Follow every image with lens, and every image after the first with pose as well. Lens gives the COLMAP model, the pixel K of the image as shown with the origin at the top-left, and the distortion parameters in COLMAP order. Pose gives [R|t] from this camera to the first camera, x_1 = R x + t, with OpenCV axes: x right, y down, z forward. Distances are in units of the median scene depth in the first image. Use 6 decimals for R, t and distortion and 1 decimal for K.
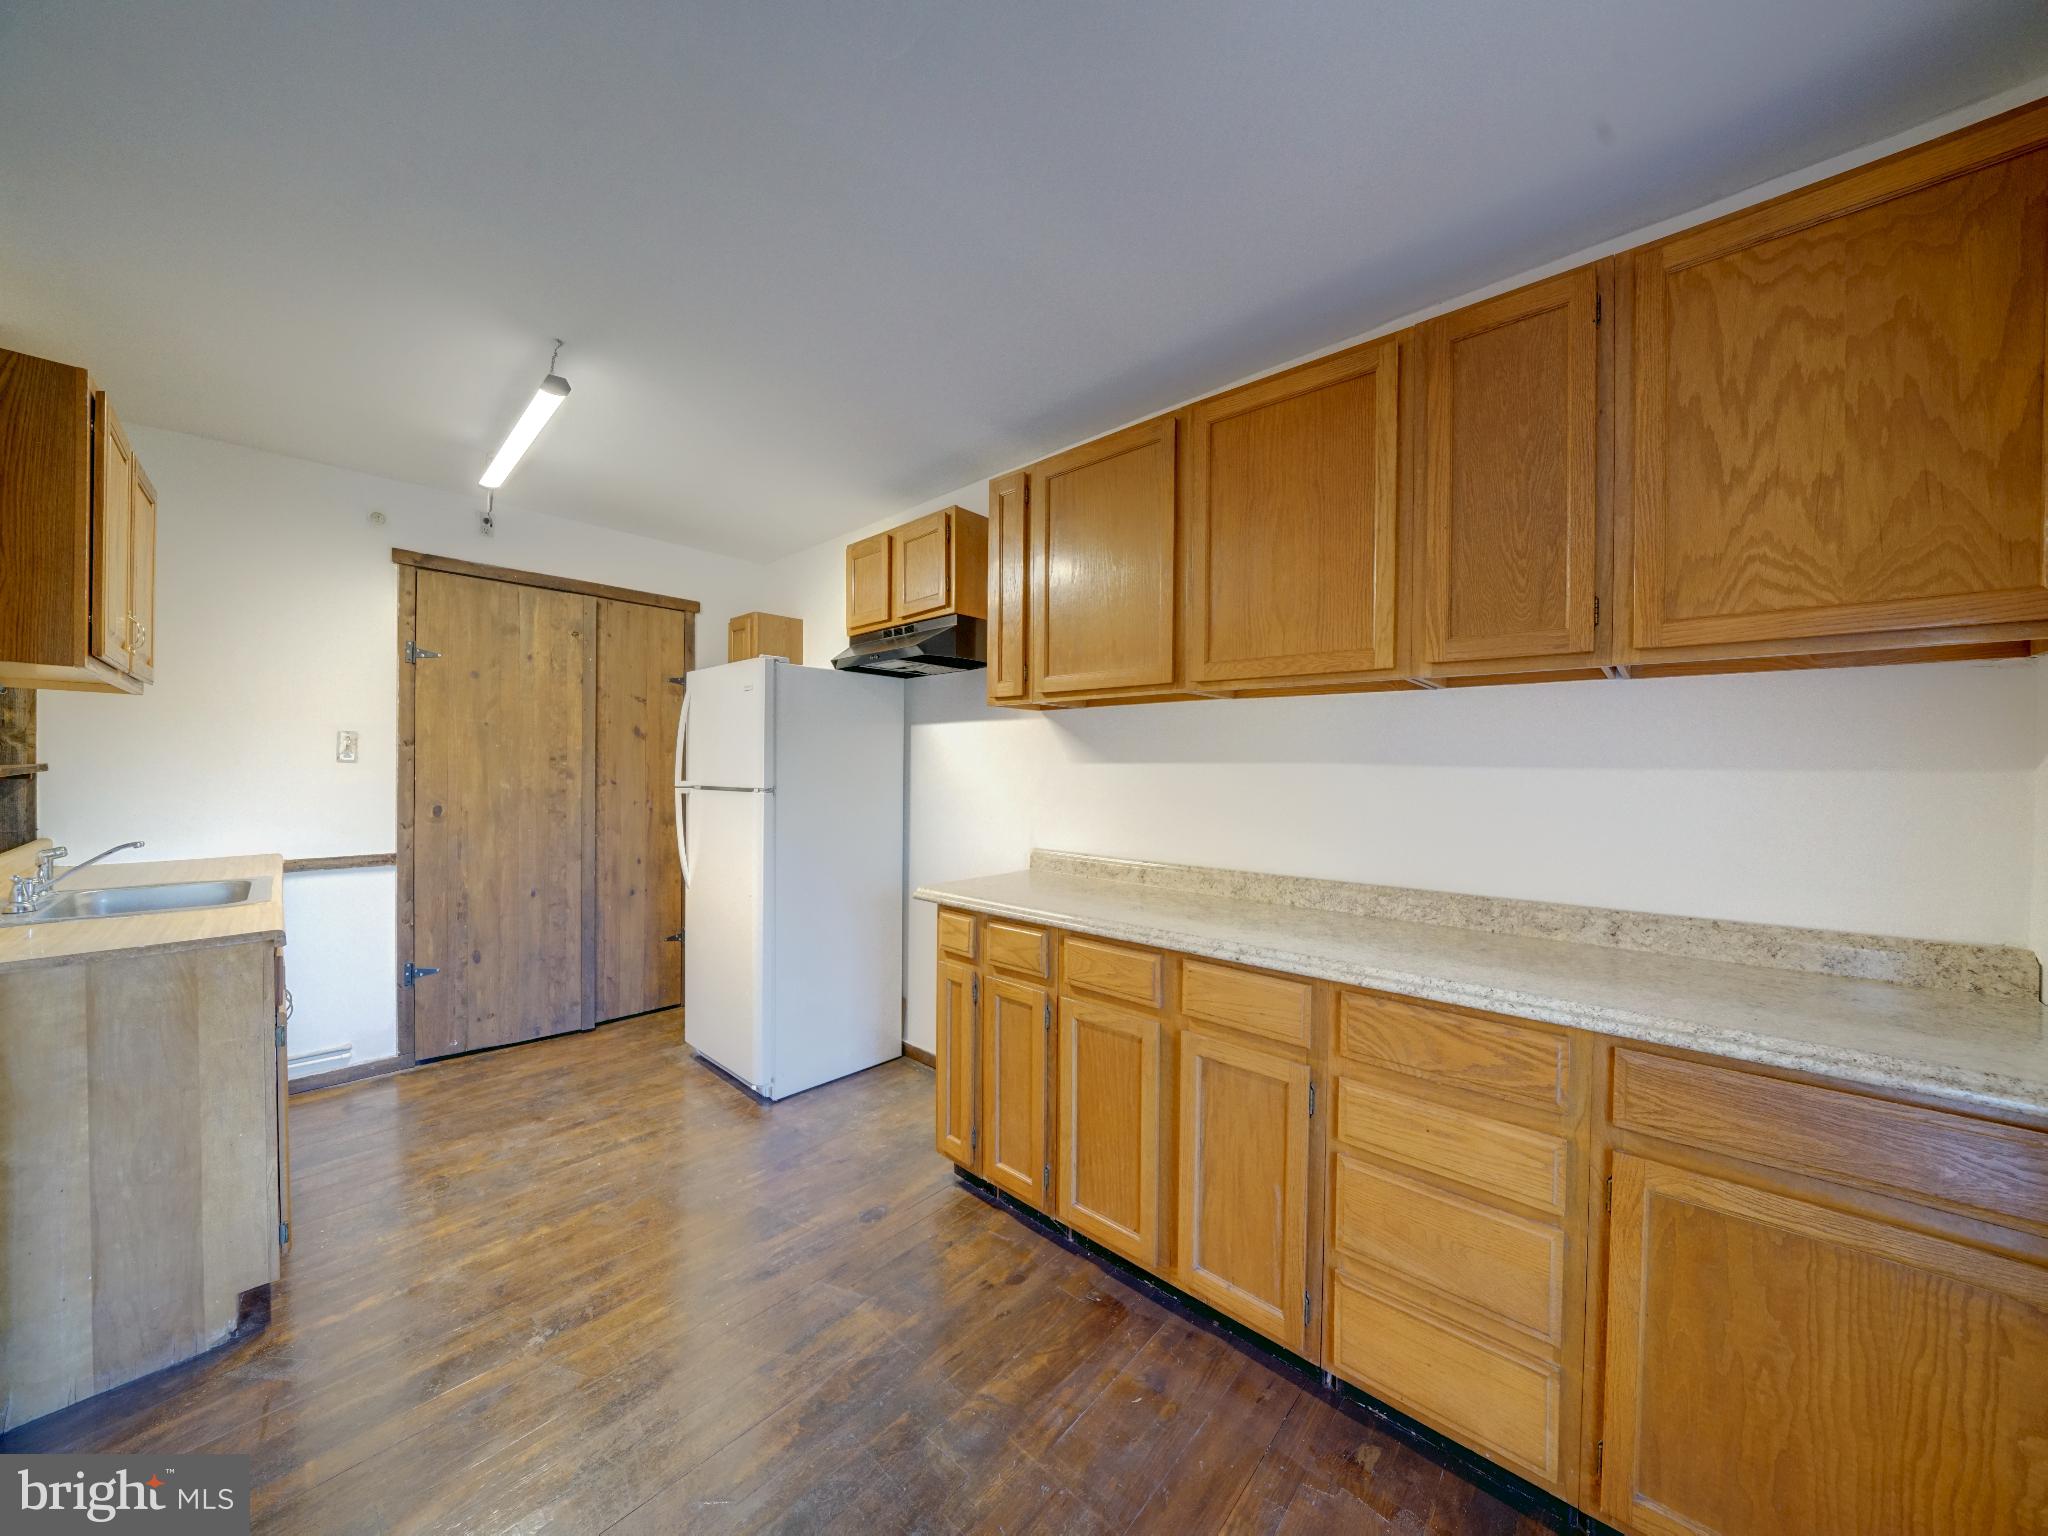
lens RADIAL K [[721.3, 0, 998.5], [0, 721.3, 770.8], [0, 0, 1]] dist [-0.016989, 0.000424]
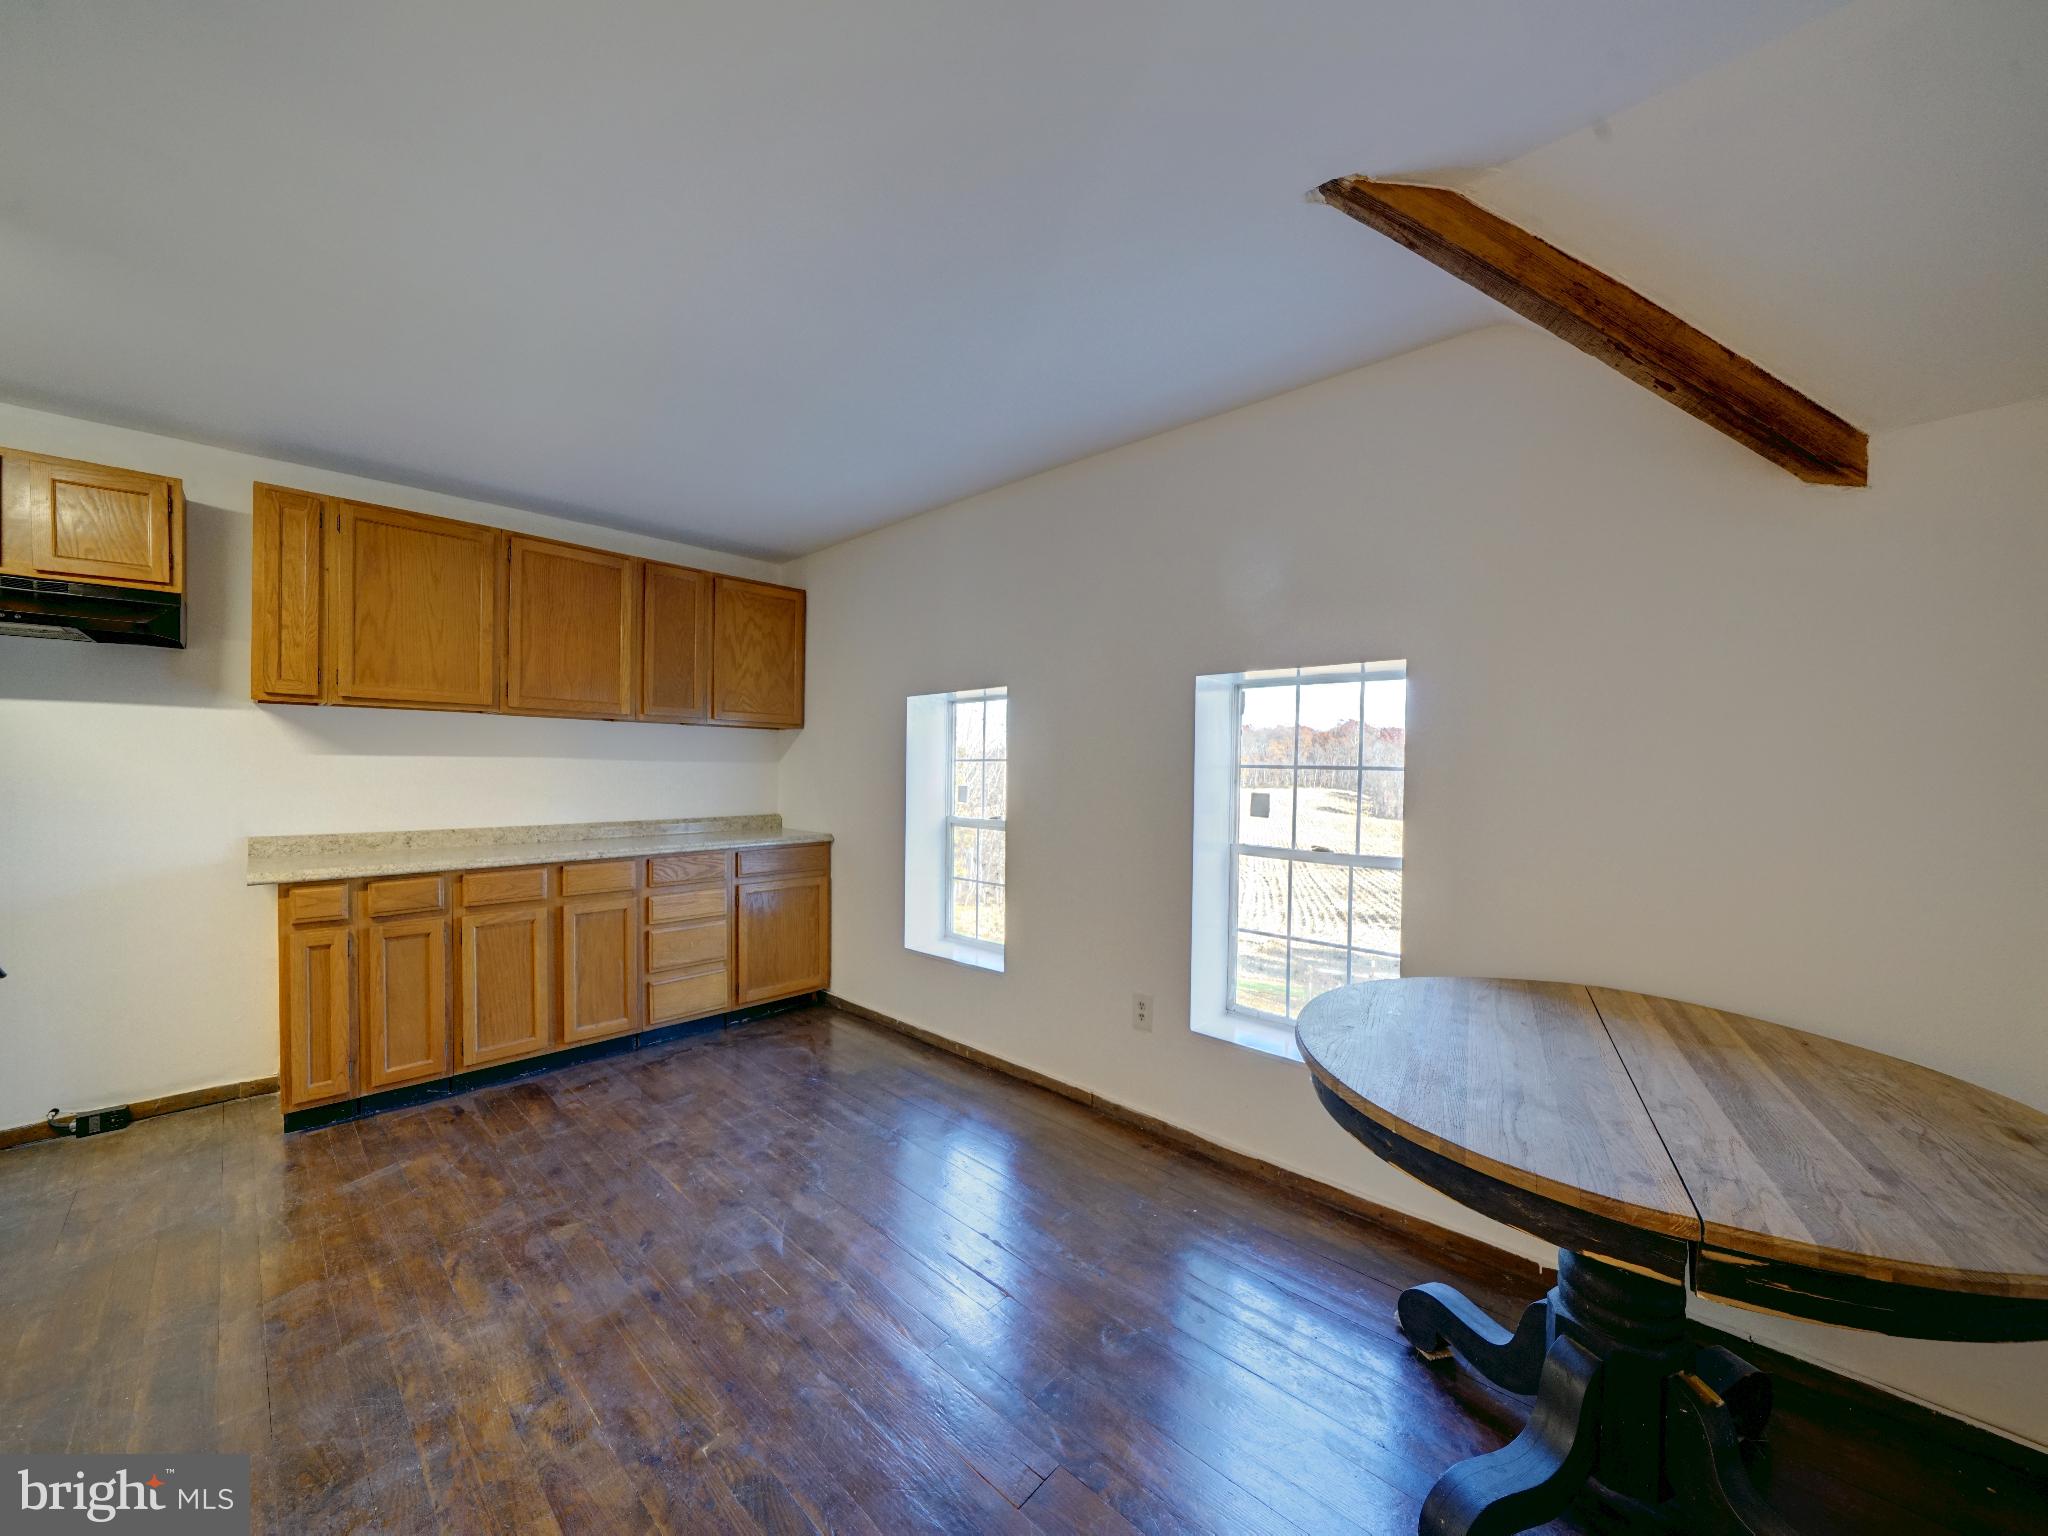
lens RADIAL K [[754.1, 0, 1025.5], [0, 754.1, 777.7], [0, 0, 1]] dist [-0.015333, 0.000193]
pose [[-0.004234, -0.021032, 0.999770, -1.267784], [-0.000293, 0.999779, 0.021031, -0.001861], [-0.999991, -0.000204, -0.004239, -0.125859]]
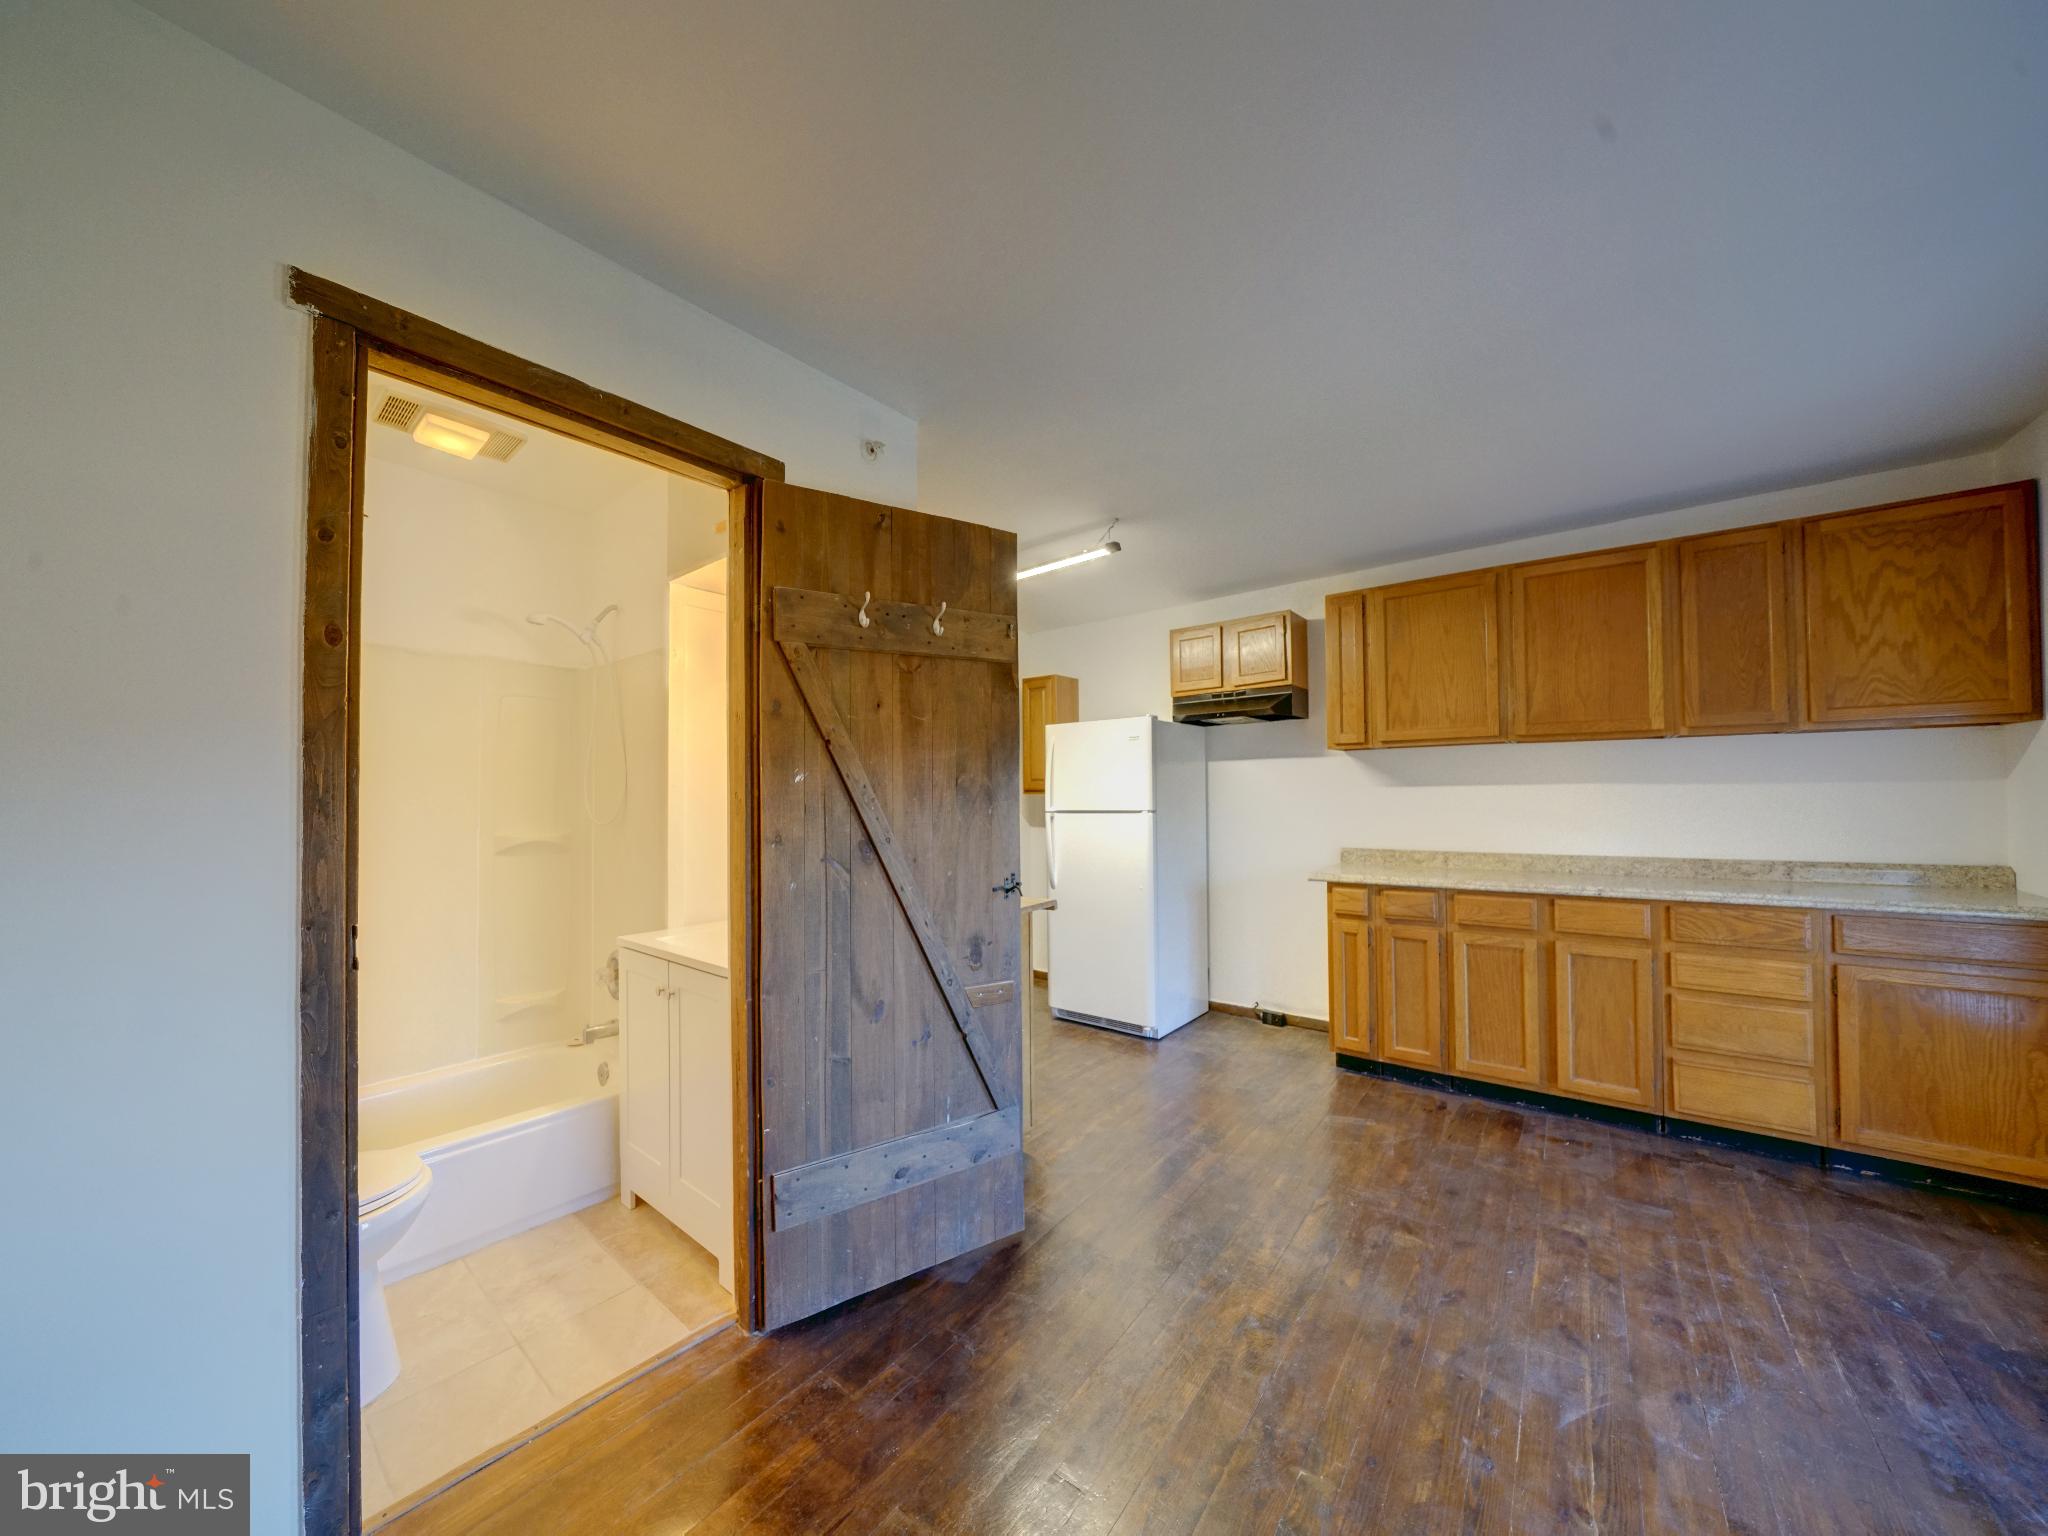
lens RADIAL K [[732.2, 0, 1002.5], [0, 732.2, 782.8], [0, 0, 1]] dist [-0.015343, 0.000100]
pose [[0.996726, -0.019153, 0.078549, -0.920952], [0.021166, 0.999467, -0.024873, -0.001108], [-0.078031, 0.026454, 0.996600, -0.491297]]
